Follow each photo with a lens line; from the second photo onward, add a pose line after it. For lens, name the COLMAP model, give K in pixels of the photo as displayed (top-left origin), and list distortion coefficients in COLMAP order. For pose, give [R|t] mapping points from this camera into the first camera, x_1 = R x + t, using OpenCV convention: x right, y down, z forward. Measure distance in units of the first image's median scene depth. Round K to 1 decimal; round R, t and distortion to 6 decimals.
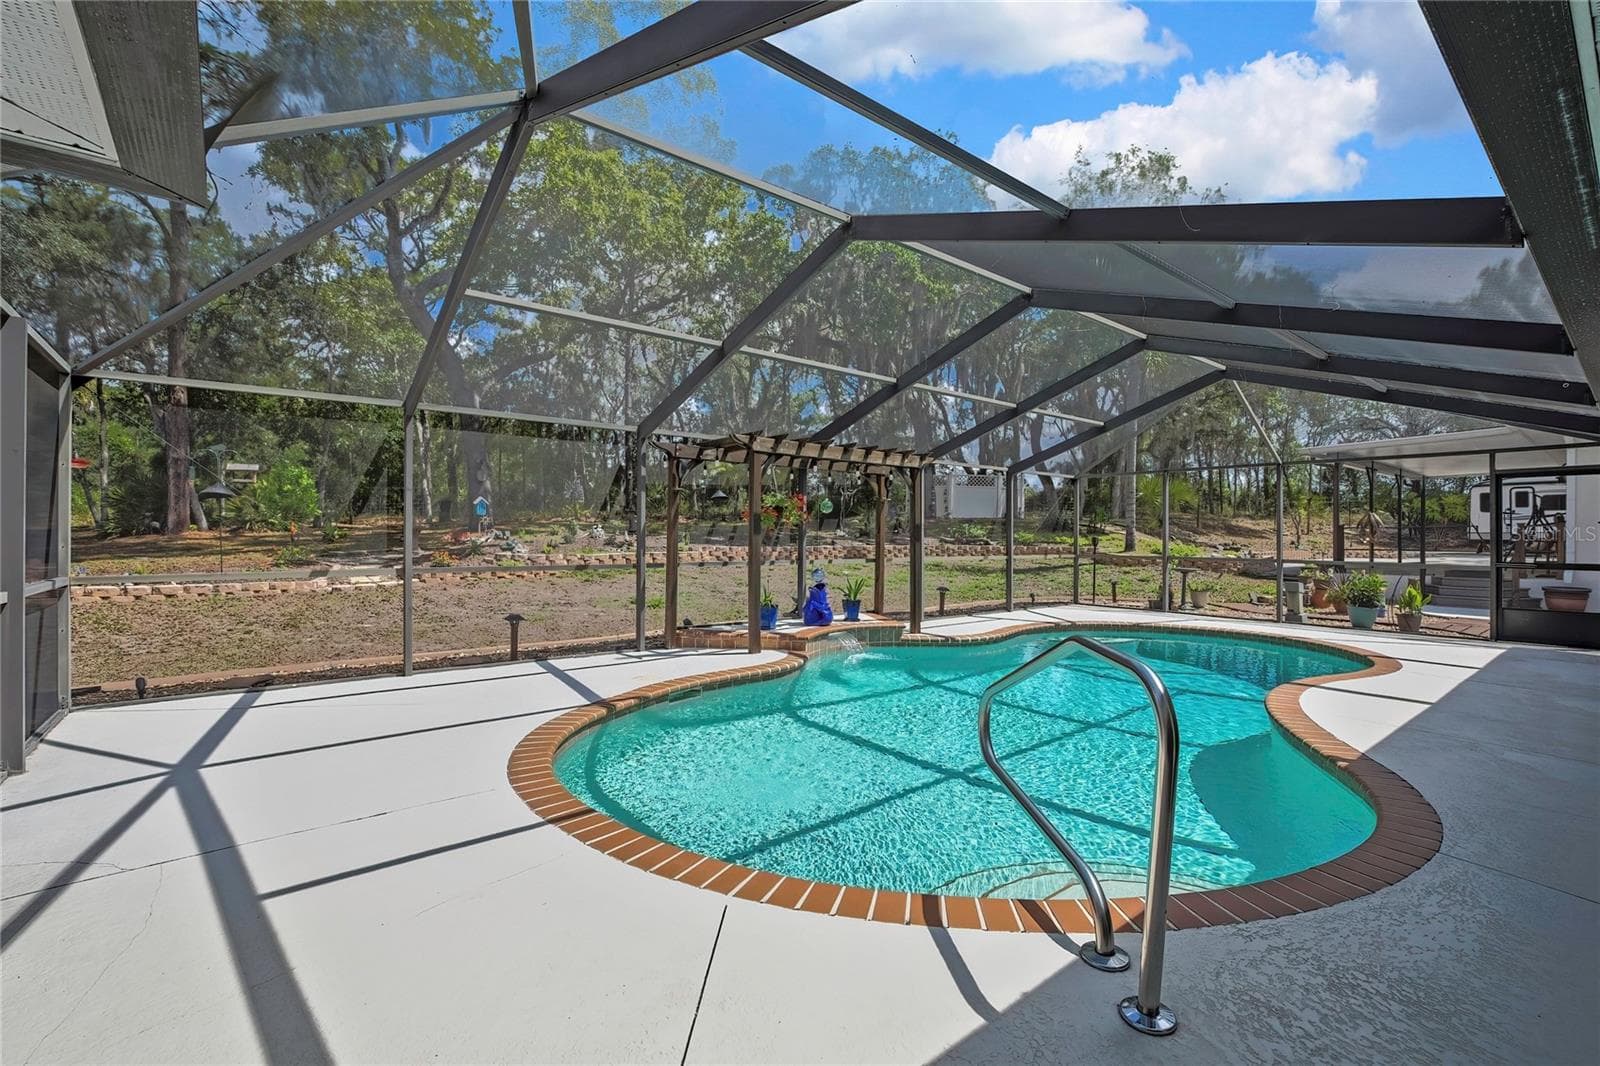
lens RADIAL K [[692.2, 0, 803.5], [0, 692.2, 530.8], [0, 0, 1]] dist [0.003518, -0.000431]
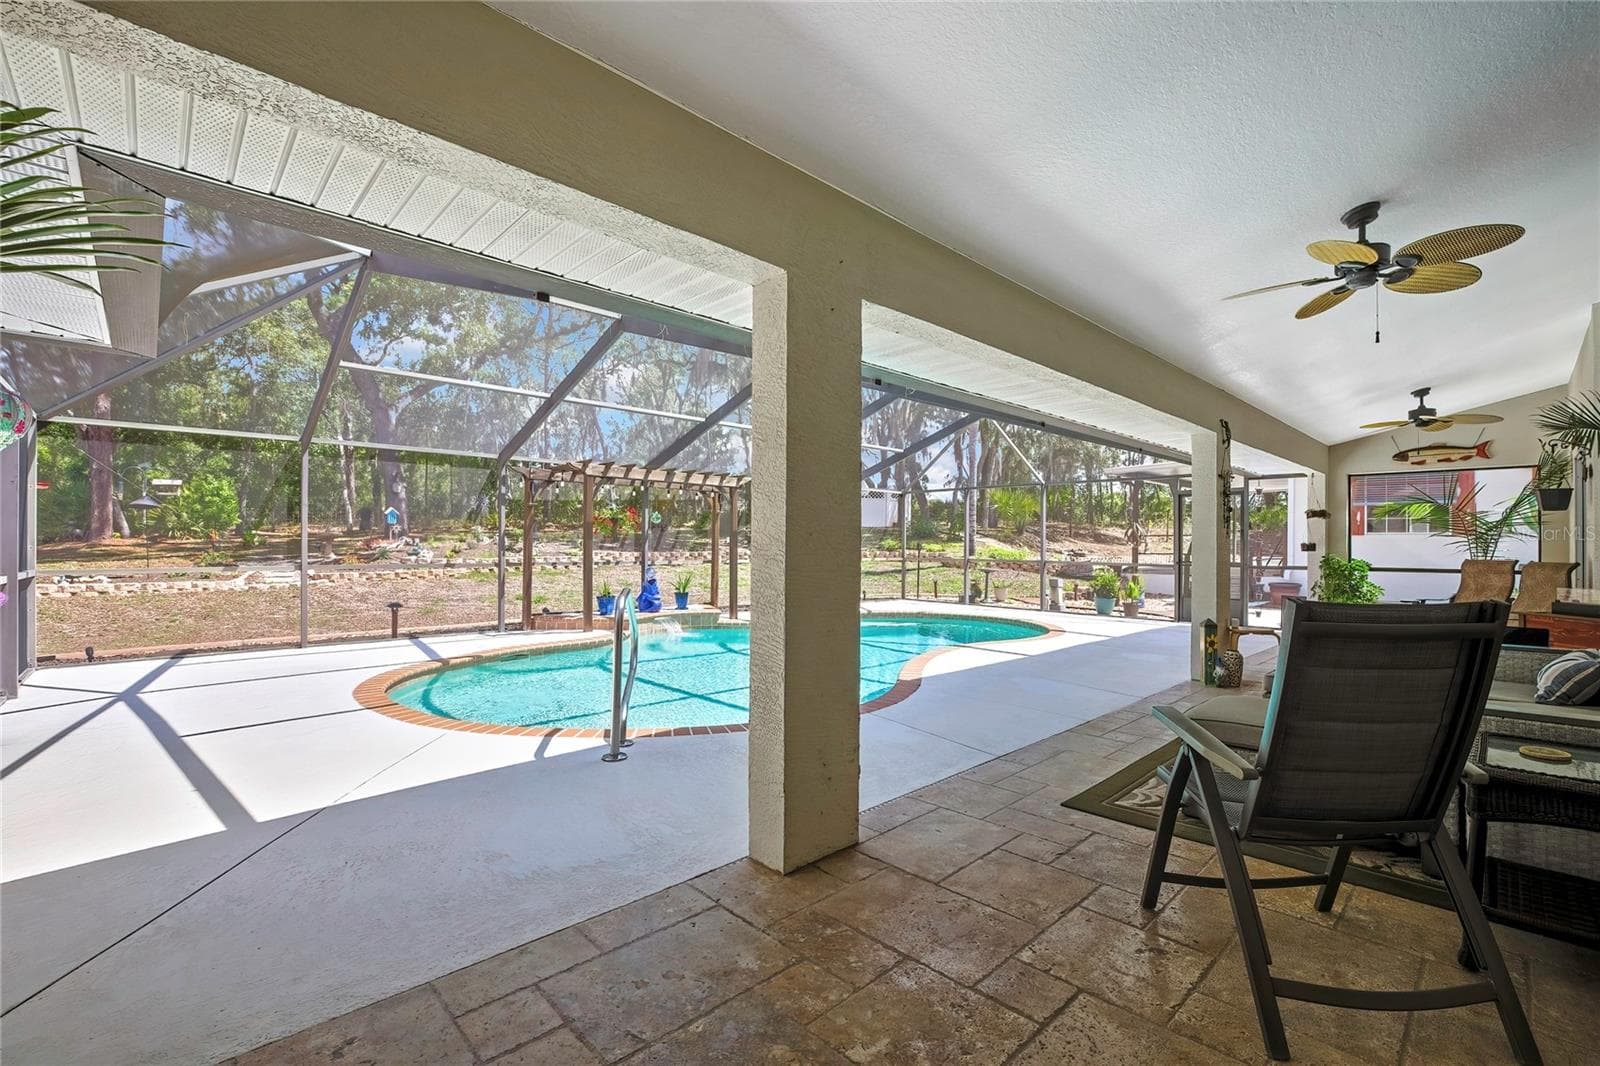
lens RADIAL K [[692.2, 0, 795.4], [0, 692.2, 541.9], [0, 0, 1]] dist [0.003518, -0.000431]
pose [[0.998235, -0.000131, 0.059392, 0.190510], [-0.000120, 0.999991, 0.004221, 0.002811], [-0.059392, -0.004221, 0.998226, -0.245622]]
